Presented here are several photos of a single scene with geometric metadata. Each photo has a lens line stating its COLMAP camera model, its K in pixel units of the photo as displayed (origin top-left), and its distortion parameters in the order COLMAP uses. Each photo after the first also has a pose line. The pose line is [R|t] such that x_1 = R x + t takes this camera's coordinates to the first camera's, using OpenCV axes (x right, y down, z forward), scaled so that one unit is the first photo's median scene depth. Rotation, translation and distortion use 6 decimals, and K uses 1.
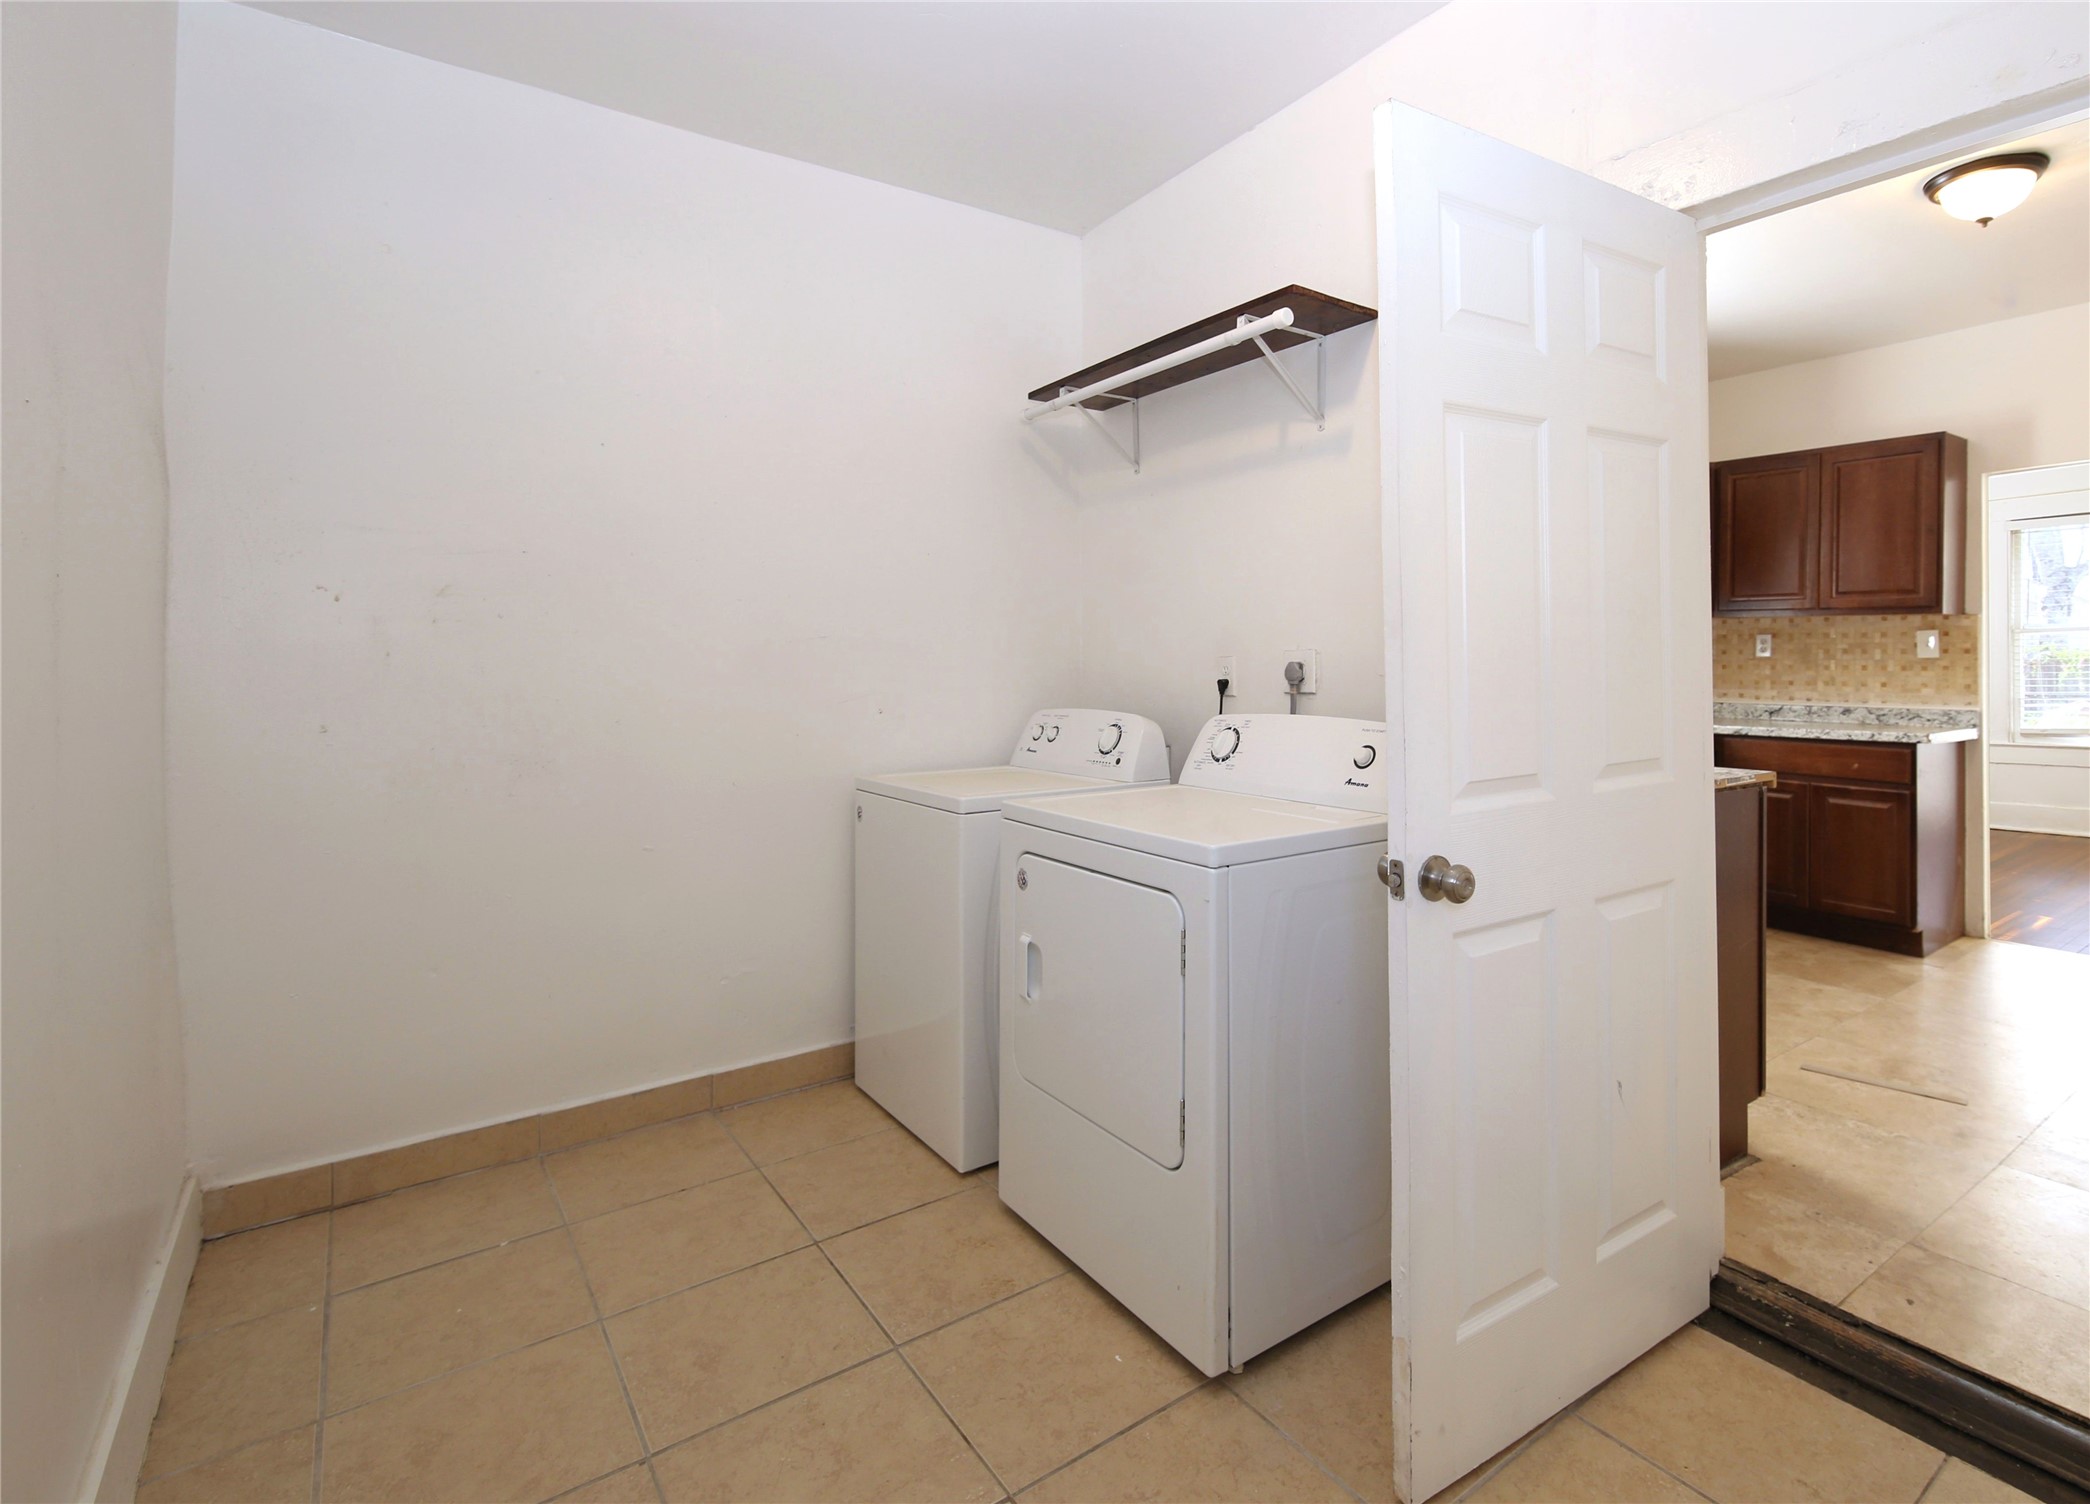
lens RADIAL K [[1020.4, 0, 1126.5], [0, 1020.4, 660.1], [0, 0, 1]] dist [-0.003732, -0.000039]
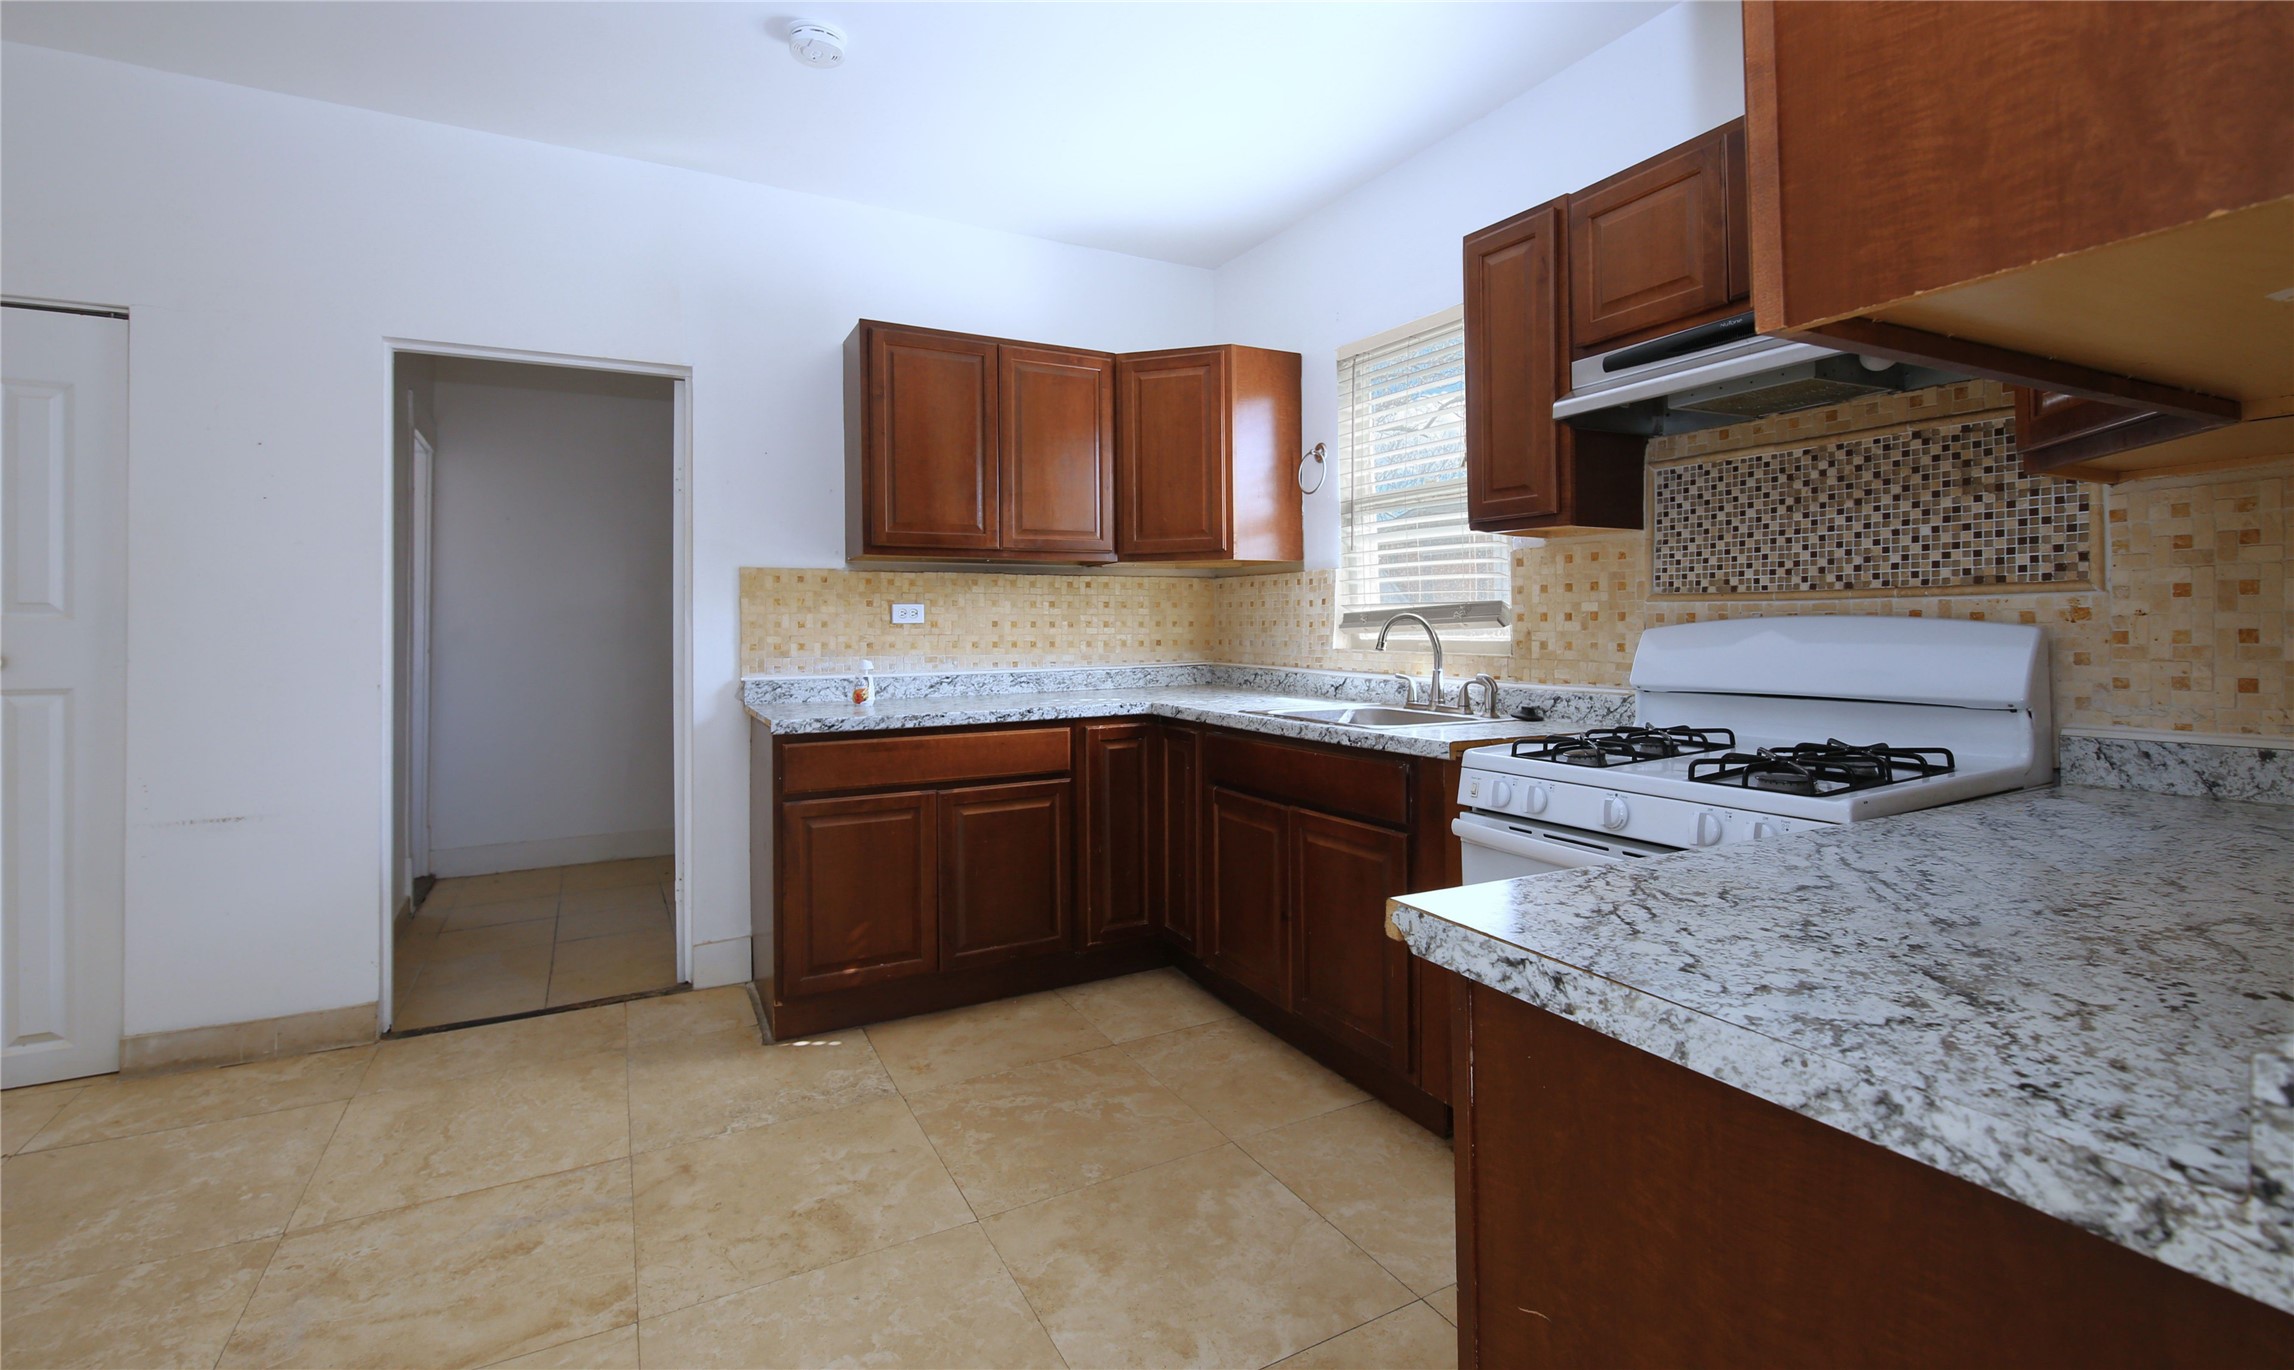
lens RADIAL K [[996.4, 0, 1154.7], [0, 996.4, 625.8], [0, 0, 1]] dist [0.001701, -0.001839]
pose [[-0.134840, 0.001368, -0.990866, 0.921434], [0.008482, 0.999964, 0.000226, 0.002707], [0.990831, -0.008374, -0.134847, 0.865453]]
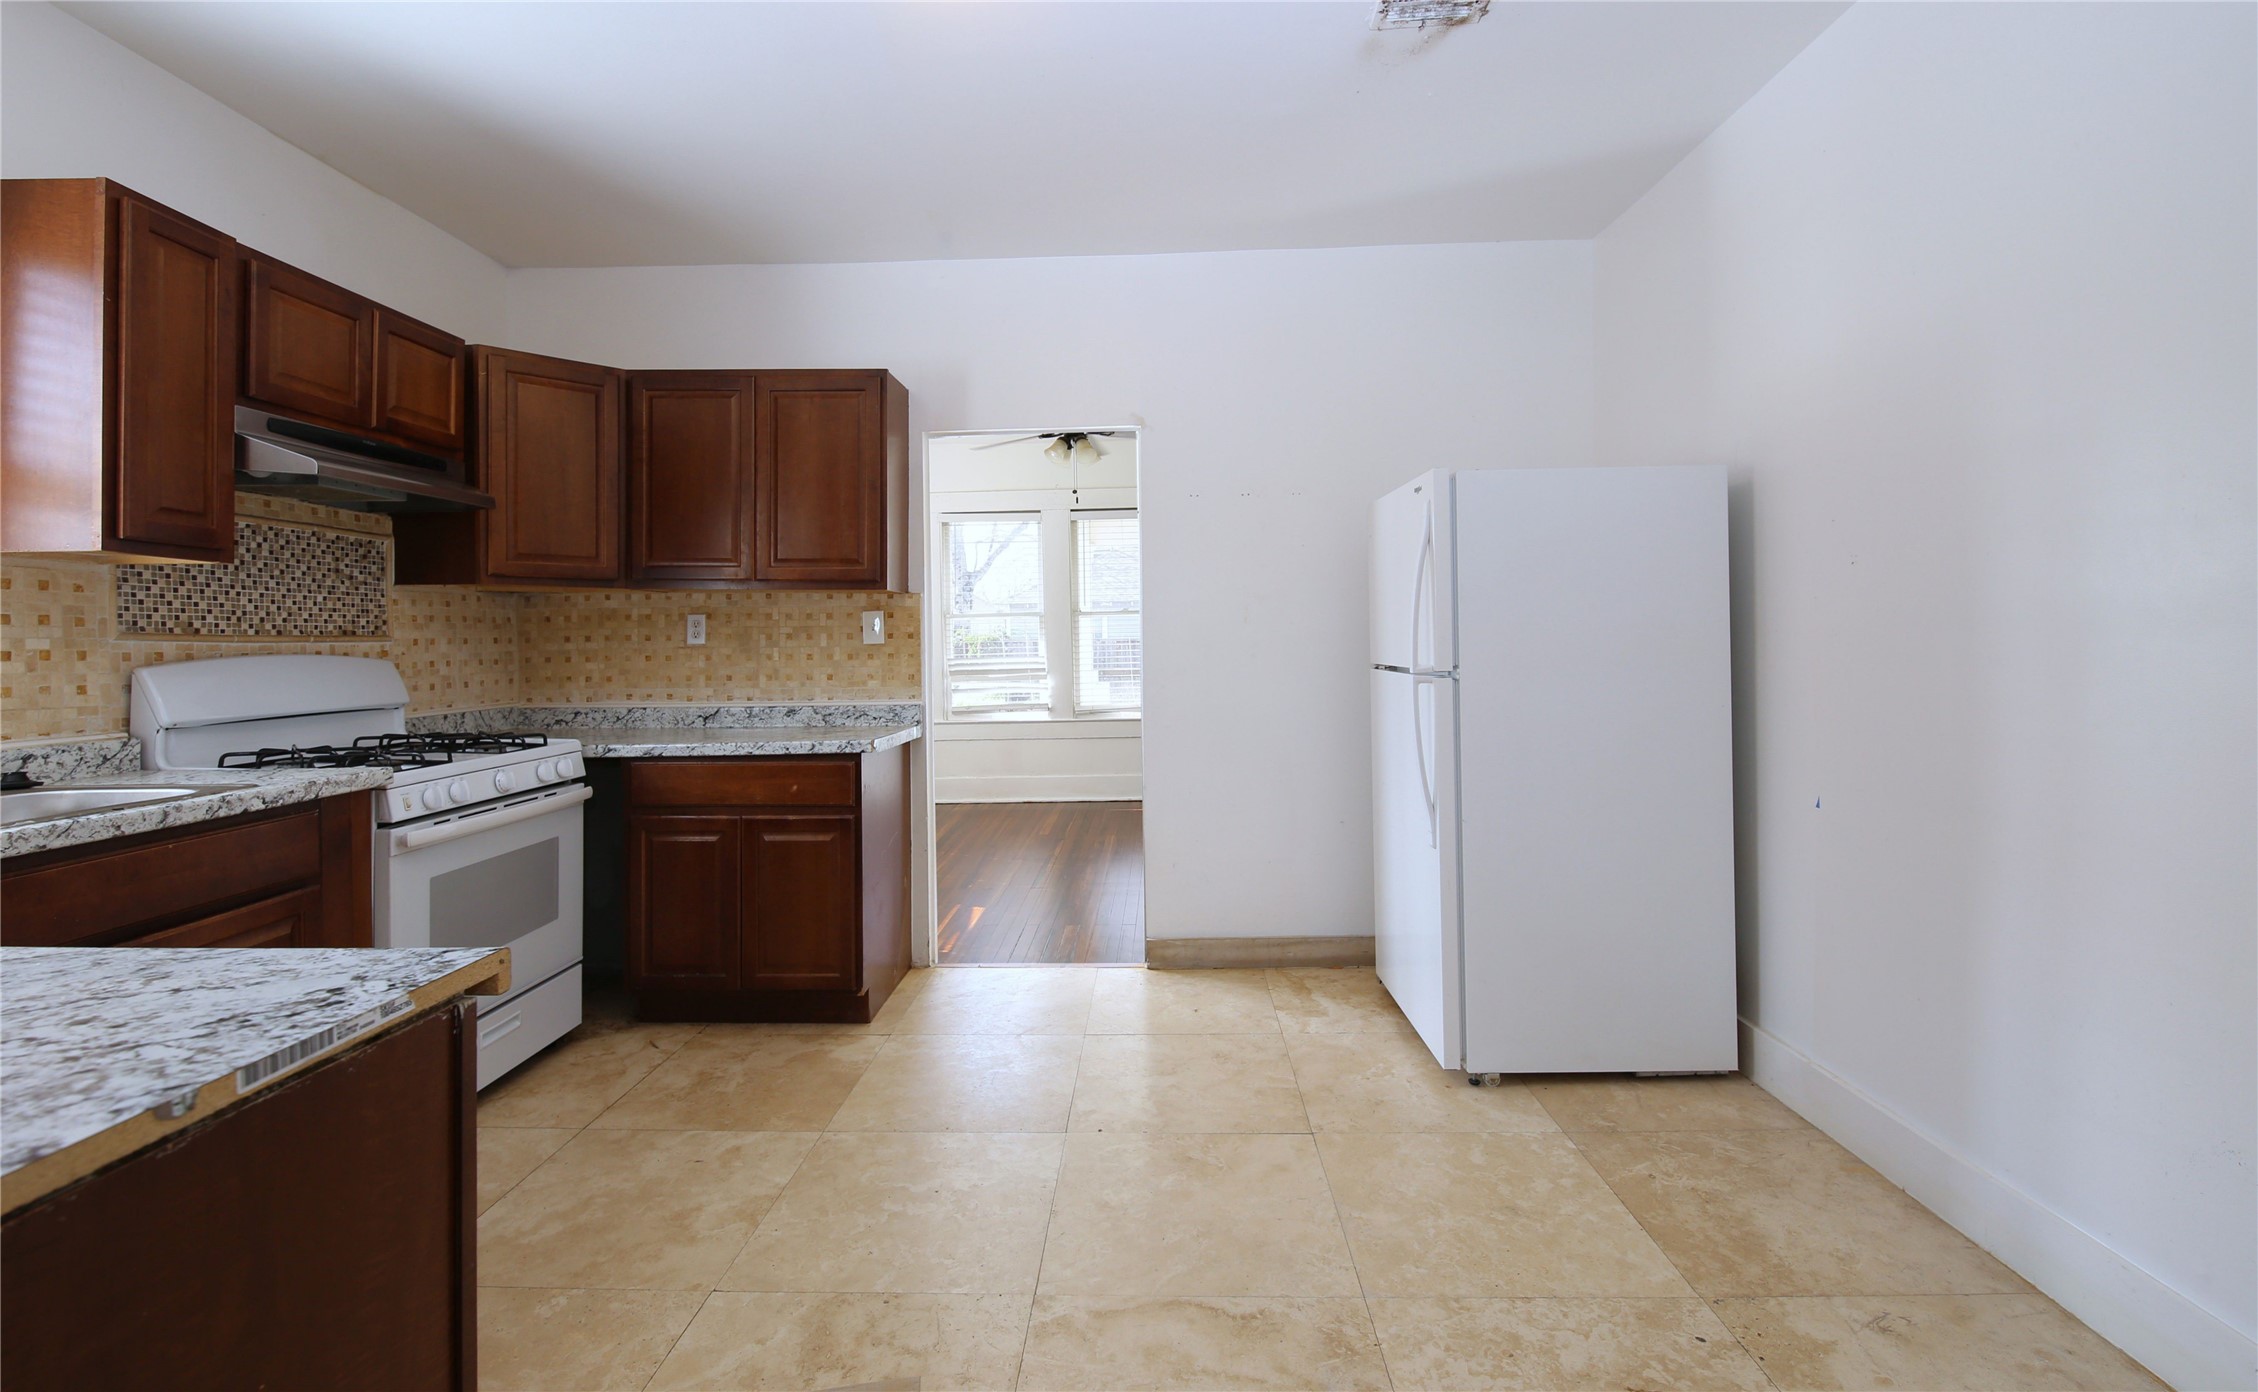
lens RADIAL K [[991.1, 0, 1126.5], [0, 991.1, 634.6], [0, 0, 1]] dist [0.007832, -0.004869]
pose [[0.618521, -0.000344, 0.785768, 0.273546], [0.010782, 0.999909, -0.008049, -0.001047], [-0.785694, 0.013451, 0.618469, 0.330088]]
